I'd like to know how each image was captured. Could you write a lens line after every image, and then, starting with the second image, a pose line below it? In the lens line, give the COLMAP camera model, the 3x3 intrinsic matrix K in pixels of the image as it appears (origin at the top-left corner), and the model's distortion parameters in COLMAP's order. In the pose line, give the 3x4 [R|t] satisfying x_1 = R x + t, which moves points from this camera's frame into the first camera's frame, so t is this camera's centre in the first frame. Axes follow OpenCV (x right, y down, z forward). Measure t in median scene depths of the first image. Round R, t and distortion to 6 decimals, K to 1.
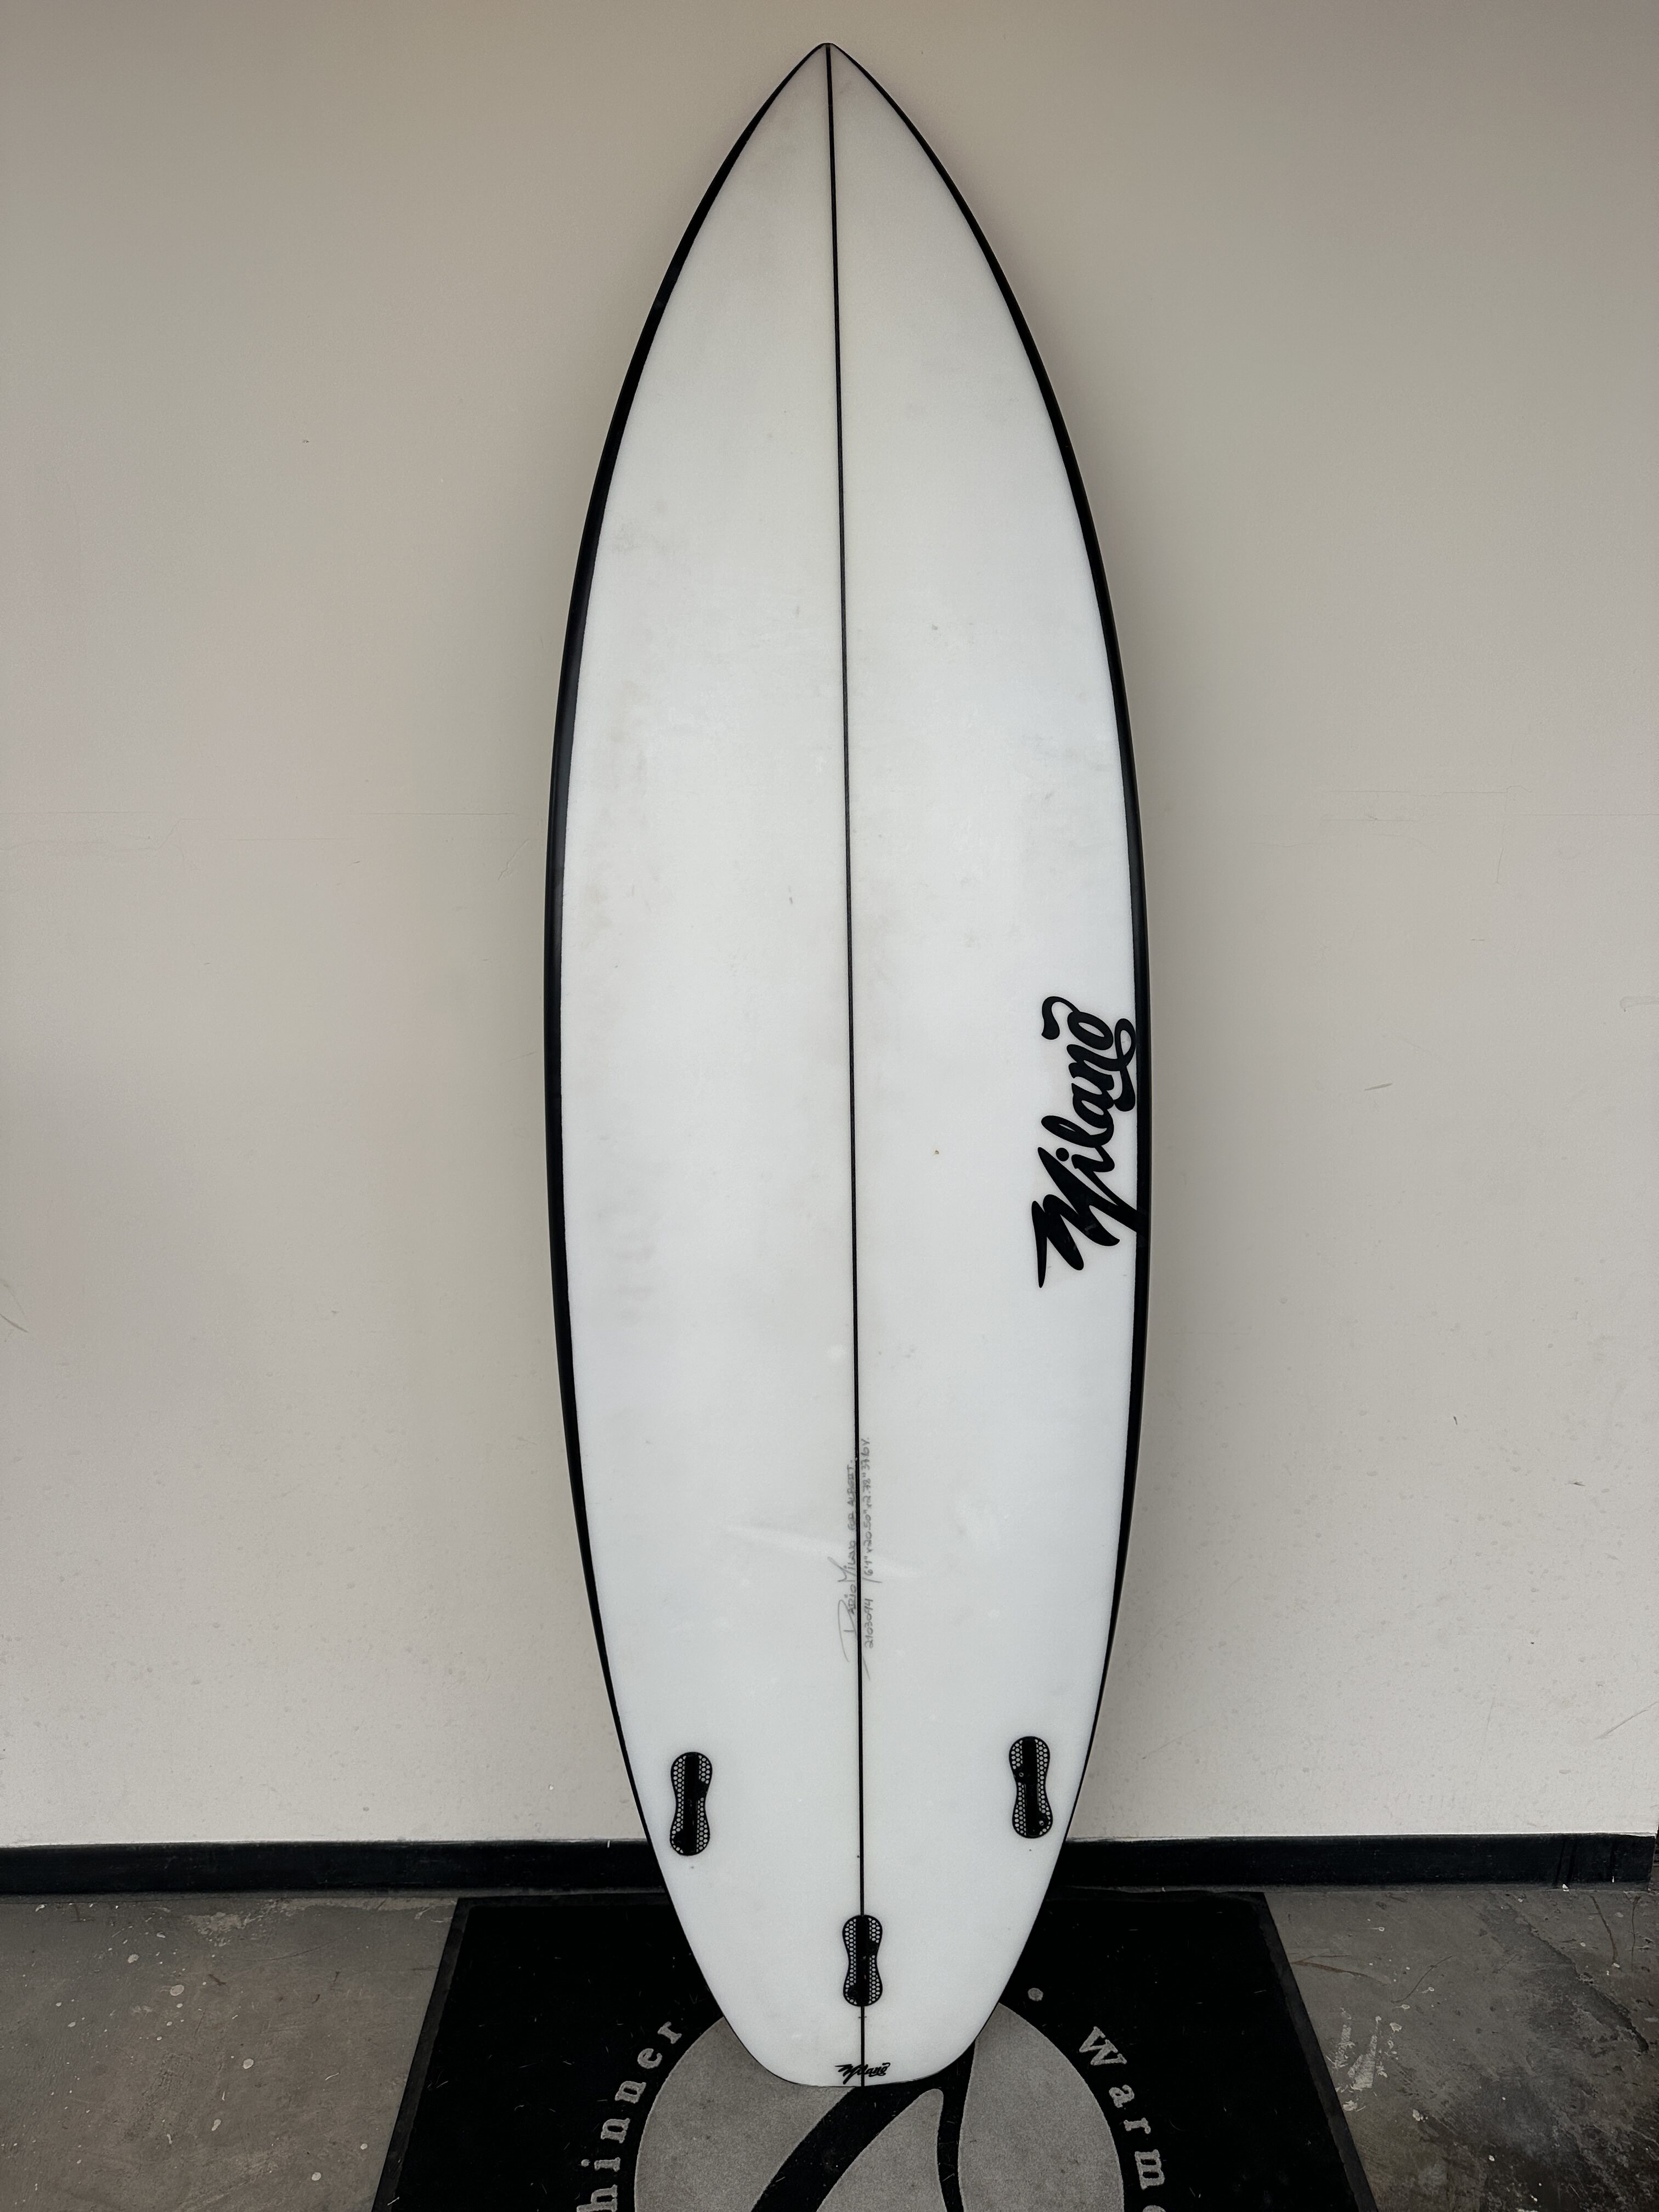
lens RADIAL K [[1566.6, 0, 826.7], [0, 1566.6, 1104.9], [0, 0, 1]] dist [-0.016405, 0.005731]
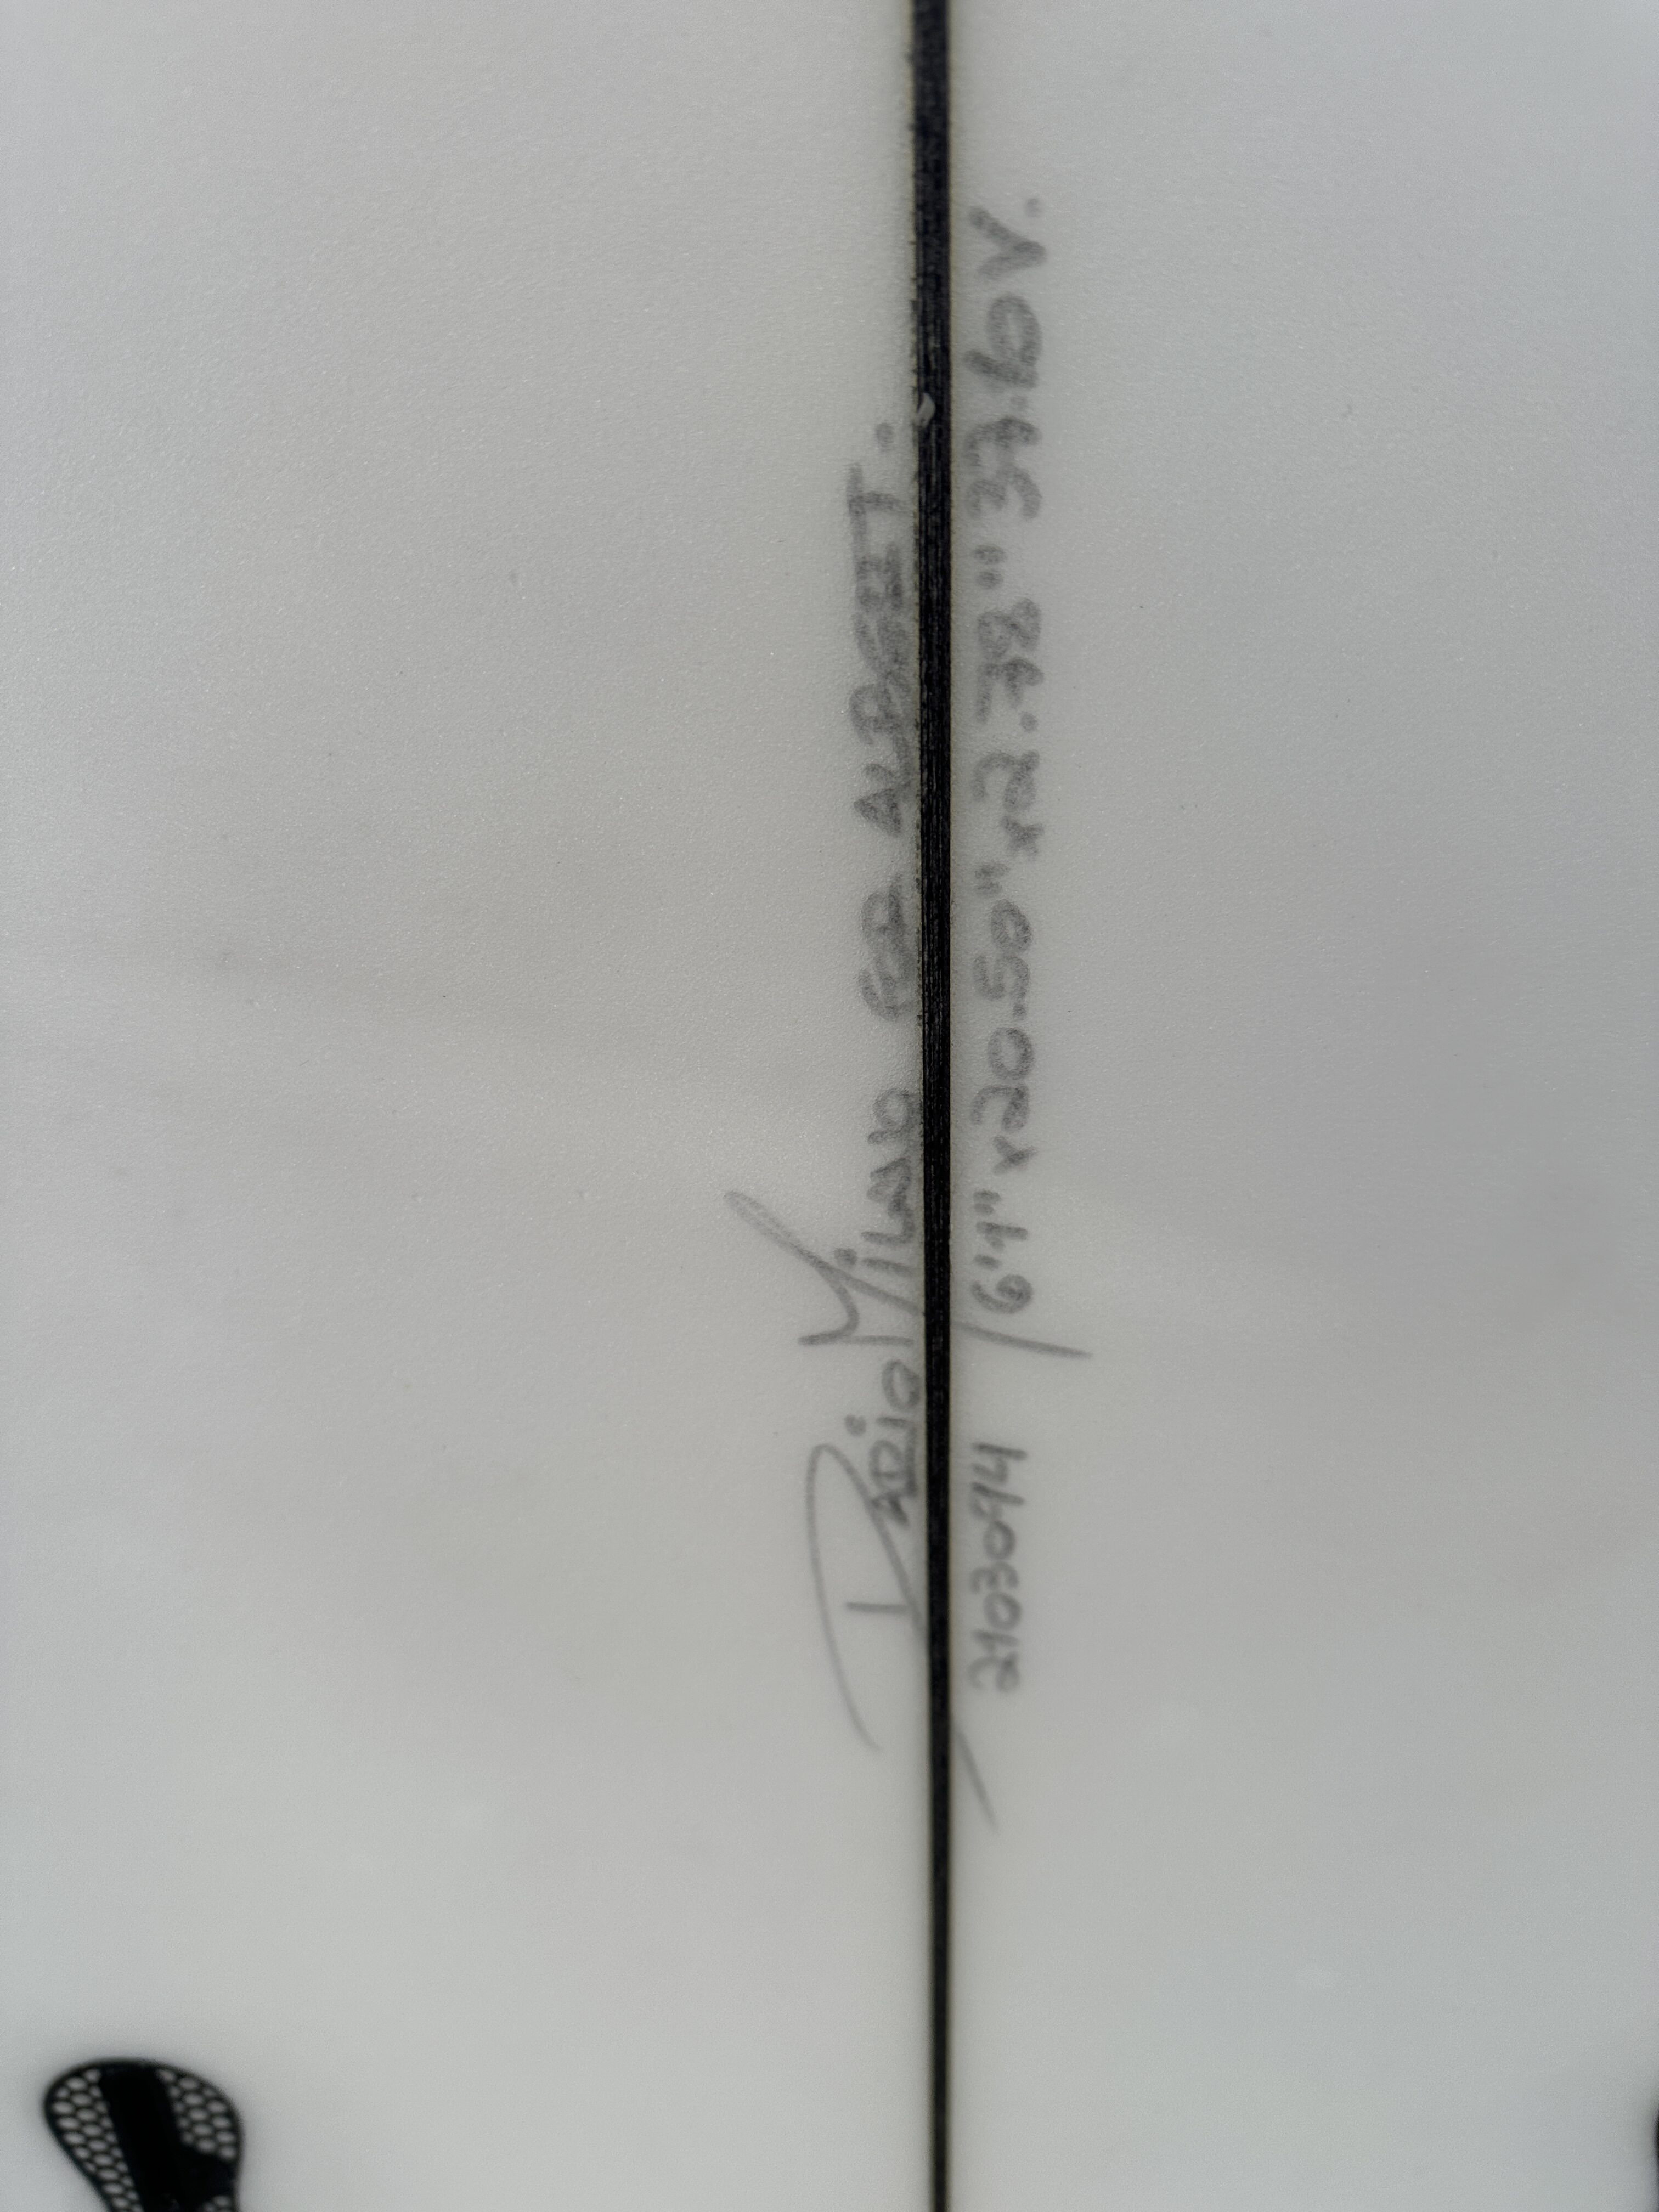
lens RADIAL K [[1566.6, 0, 831.0], [0, 1566.6, 1105.6], [0, 0, 1]] dist [-0.016405, 0.005731]
pose [[0.998443, 0.006585, -0.055398, 0.018491], [0.011132, 0.949519, 0.313511, 0.235317], [0.054666, -0.313639, 0.947967, 0.864428]]
